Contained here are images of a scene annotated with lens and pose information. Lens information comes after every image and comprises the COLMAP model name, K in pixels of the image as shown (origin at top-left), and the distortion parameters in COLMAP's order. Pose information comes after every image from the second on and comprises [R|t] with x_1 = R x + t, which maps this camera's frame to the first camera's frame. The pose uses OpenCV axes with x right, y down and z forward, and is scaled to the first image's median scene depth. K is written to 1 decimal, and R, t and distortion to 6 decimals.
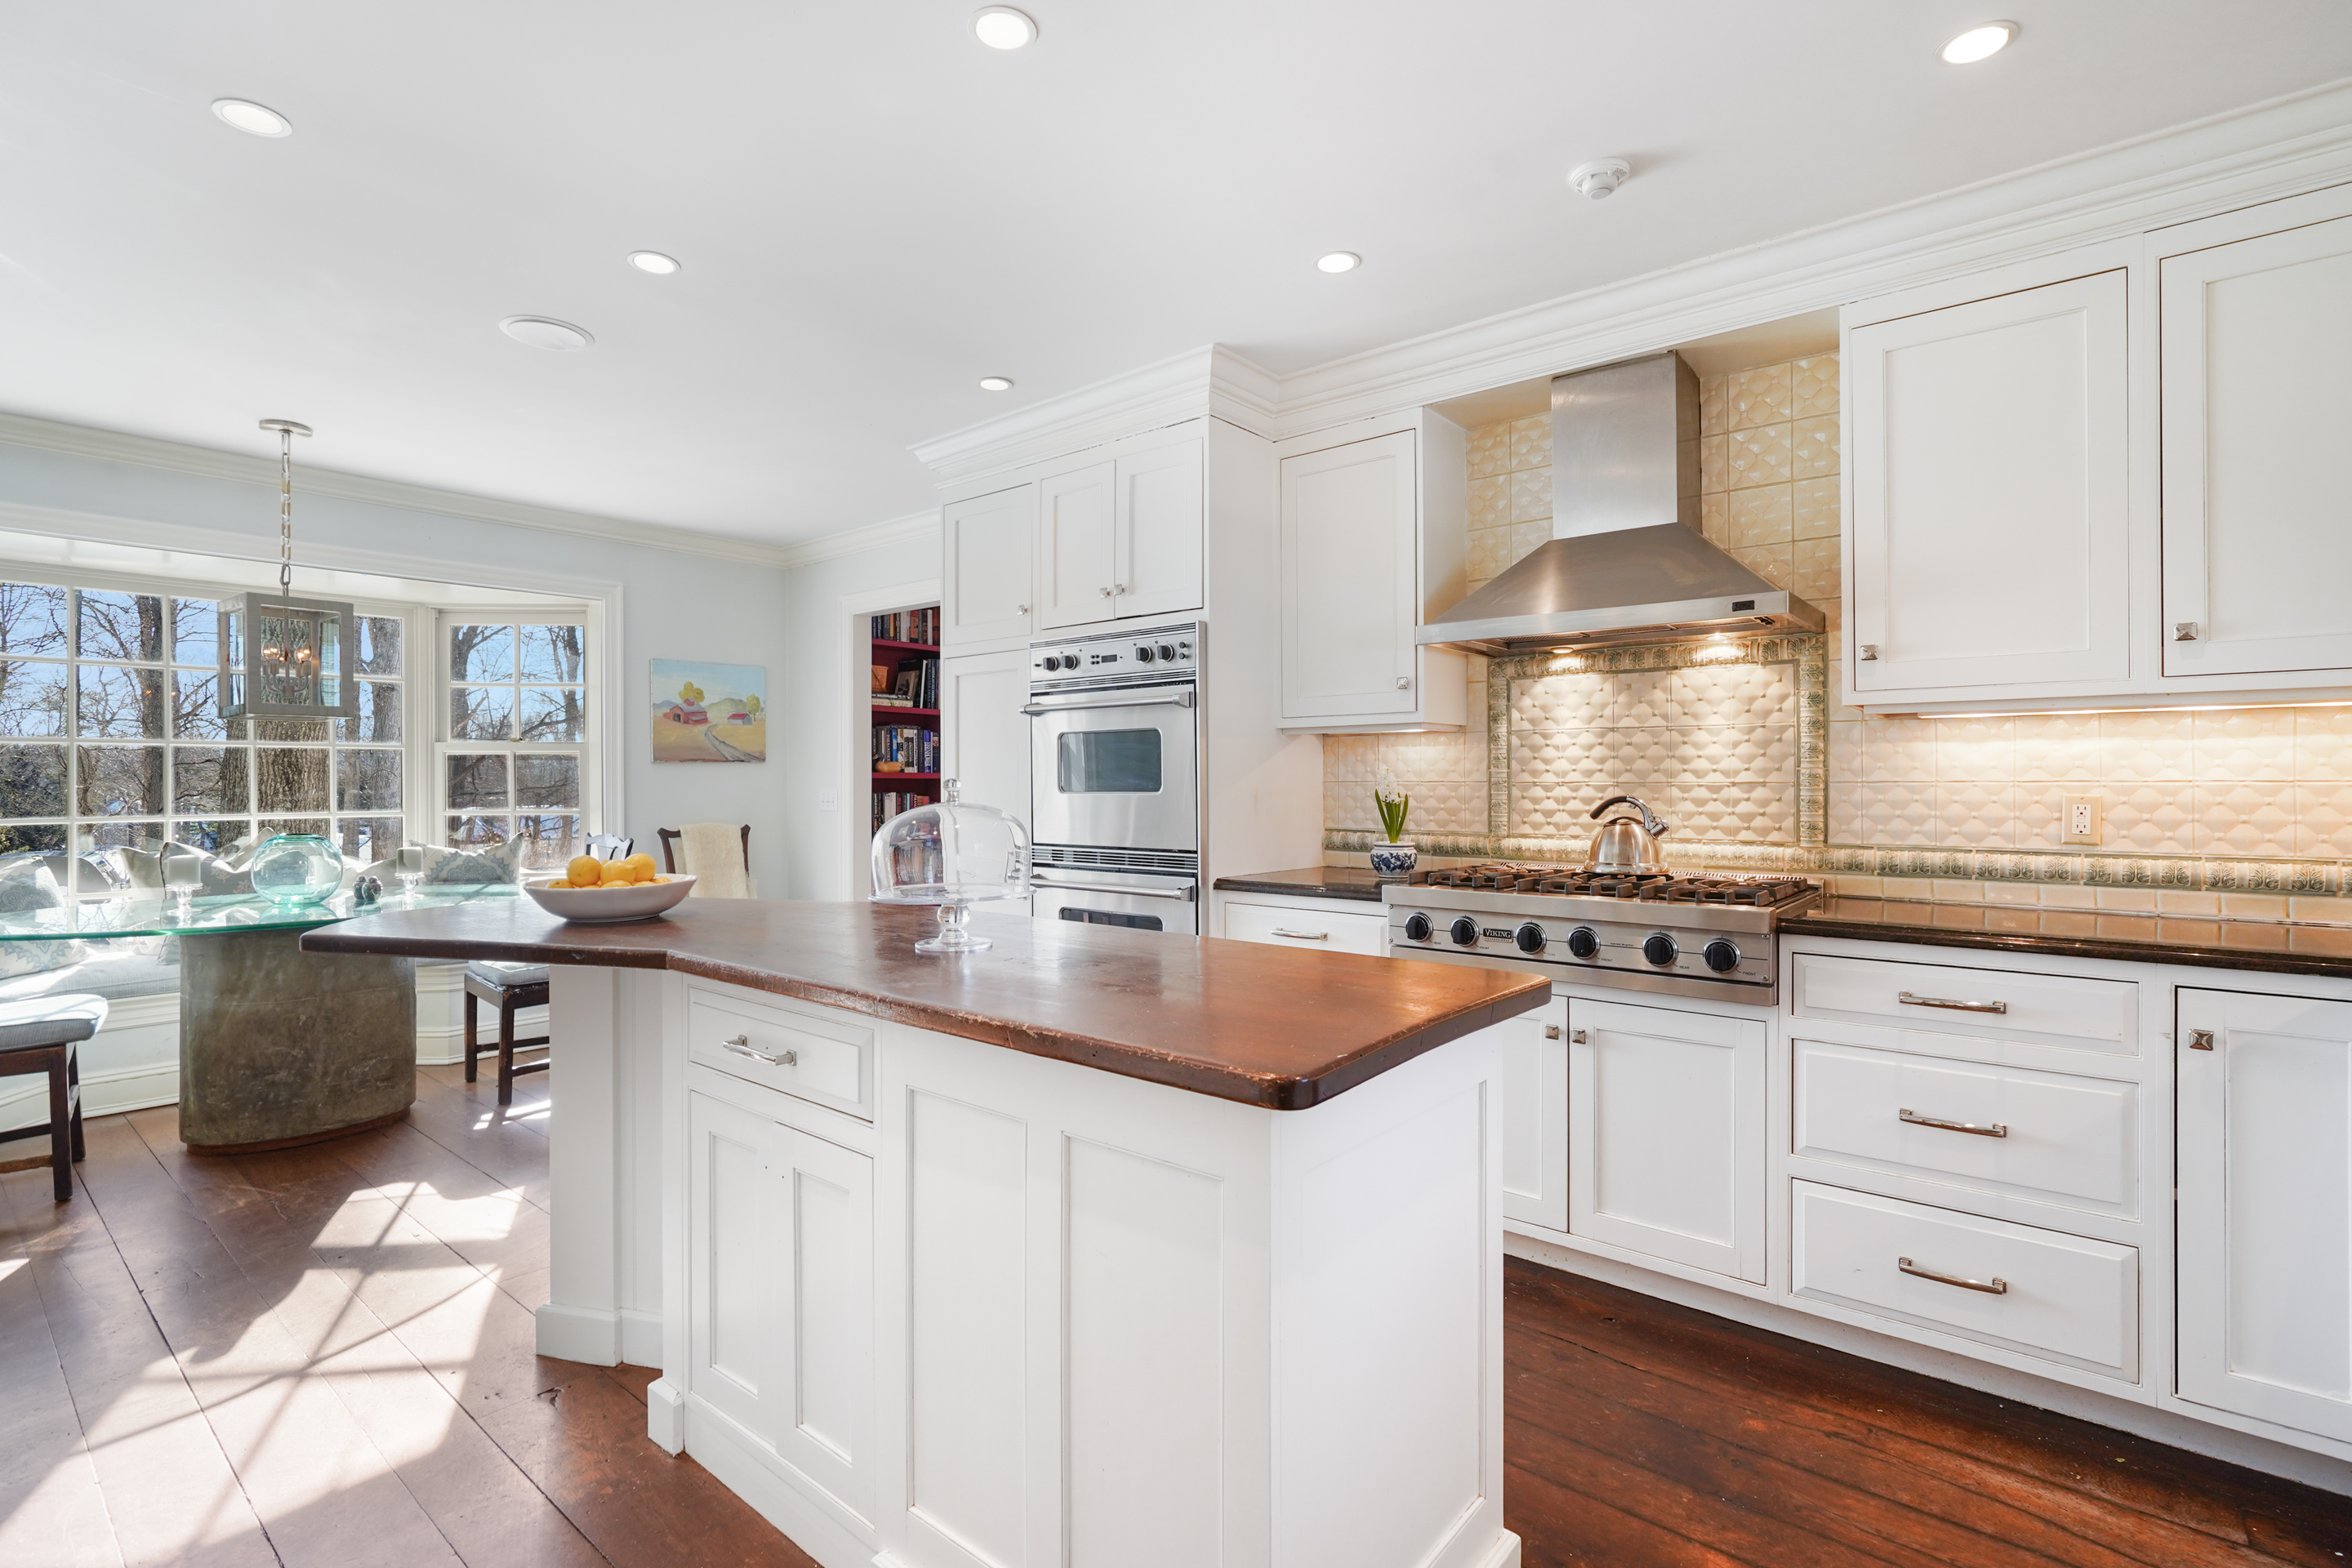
lens RADIAL K [[1093.4, 0, 1168.5], [0, 1093.4, 776.7], [0, 0, 1]] dist [-0.017131, -0.000896]
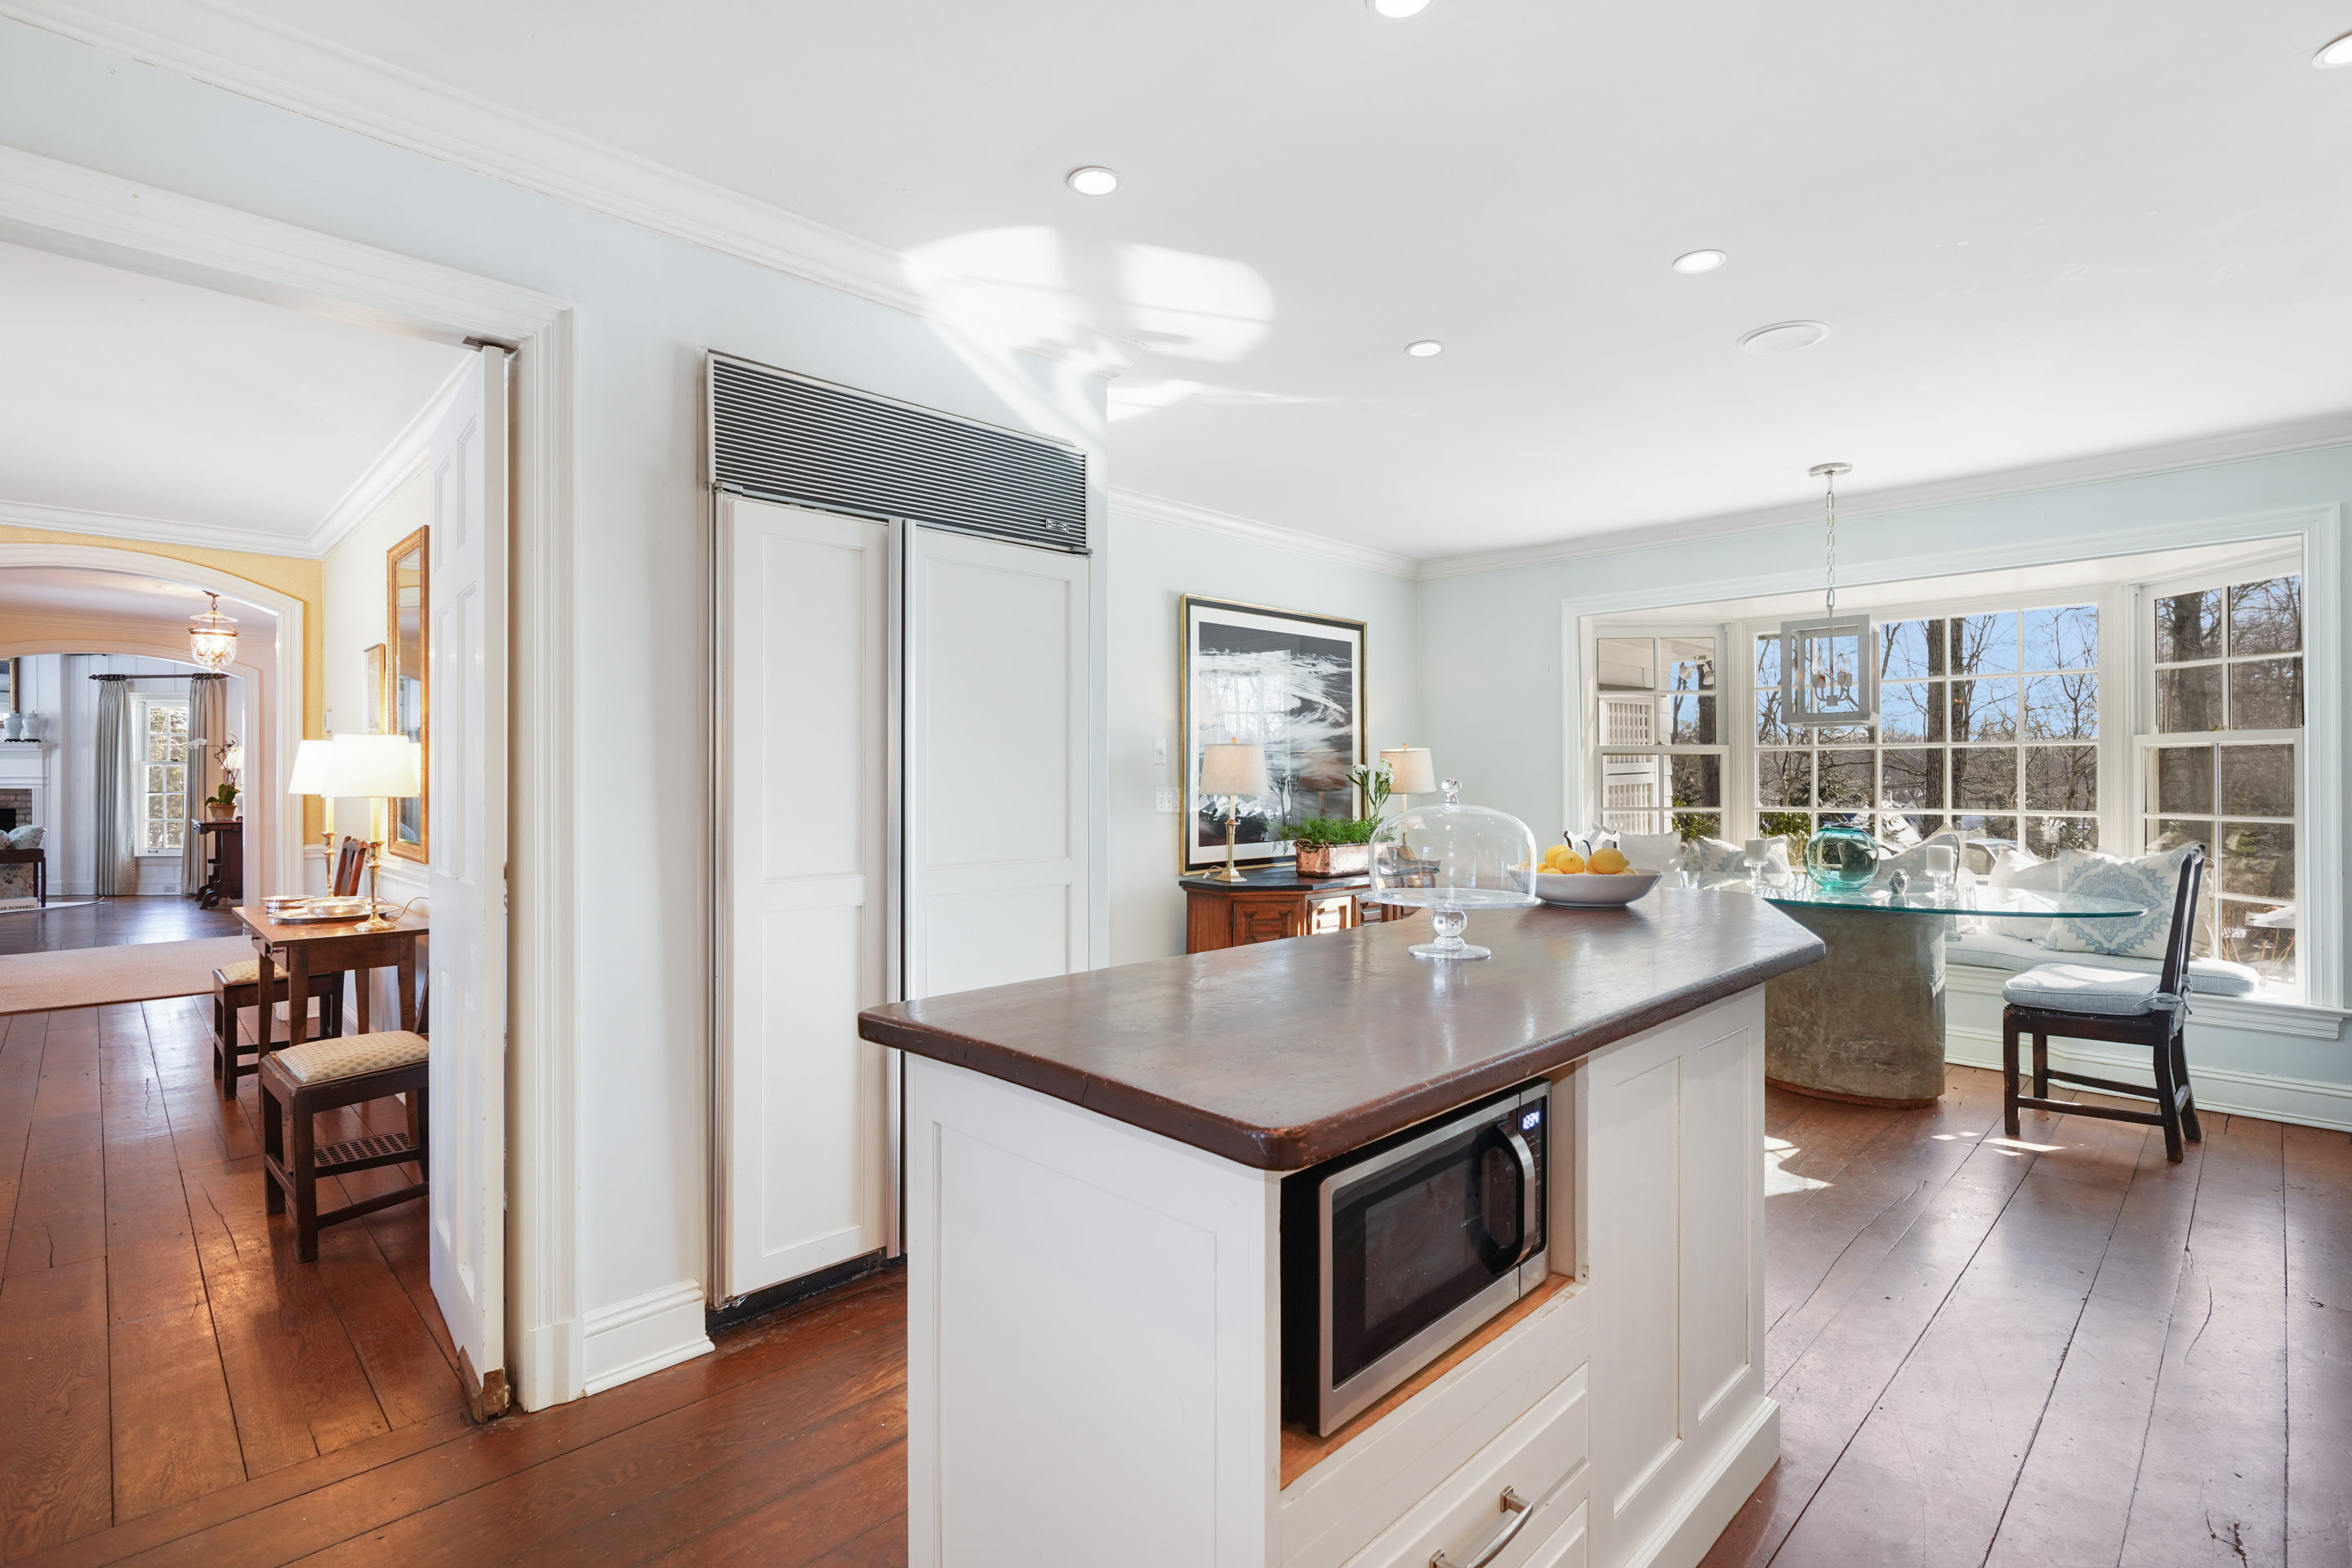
lens RADIAL K [[1093.4, 0, 1180.7], [0, 1093.4, 782.7], [0, 0, 1]] dist [-0.017131, -0.000896]
pose [[-0.100377, 0.003712, -0.994943, 0.387922], [0.003260, 0.999989, 0.003402, 0.001967], [0.994944, -0.002902, -0.100387, 0.424693]]
